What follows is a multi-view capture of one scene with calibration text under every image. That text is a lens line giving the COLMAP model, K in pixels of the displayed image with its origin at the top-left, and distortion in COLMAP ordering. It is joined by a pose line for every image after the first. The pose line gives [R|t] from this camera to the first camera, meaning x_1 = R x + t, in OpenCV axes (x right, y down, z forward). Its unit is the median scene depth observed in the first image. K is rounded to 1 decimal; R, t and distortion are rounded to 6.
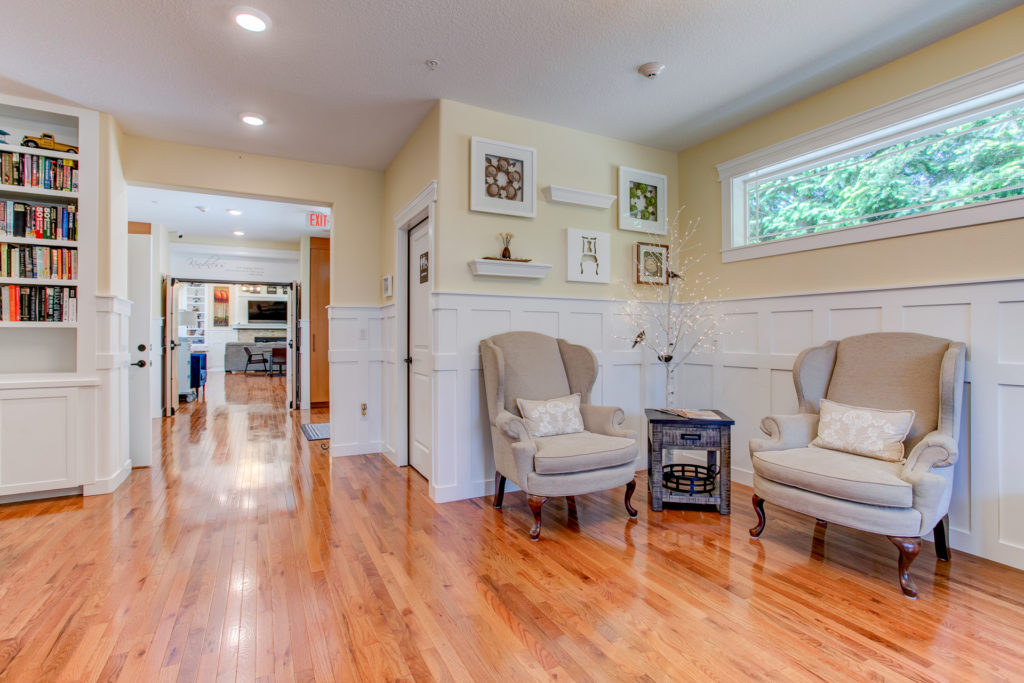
lens RADIAL K [[493.9, 0, 507.5], [0, 493.9, 337.6], [0, 0, 1]] dist [-0.065681, 0.031509]
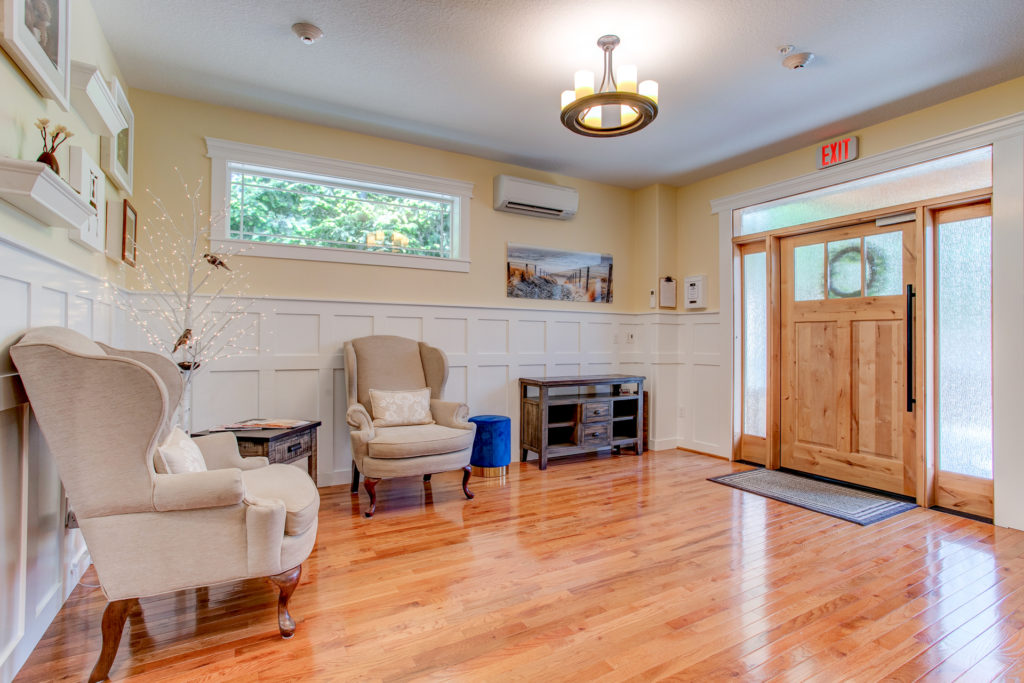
lens RADIAL K [[493.9, 0, 507.5], [0, 493.9, 337.6], [0, 0, 1]] dist [-0.065681, 0.031509]
pose [[-0.054946, 0.003010, 0.998485, -0.679446], [-0.004575, 0.999984, -0.003266, -0.002365], [-0.998479, -0.004747, -0.054931, 0.790177]]
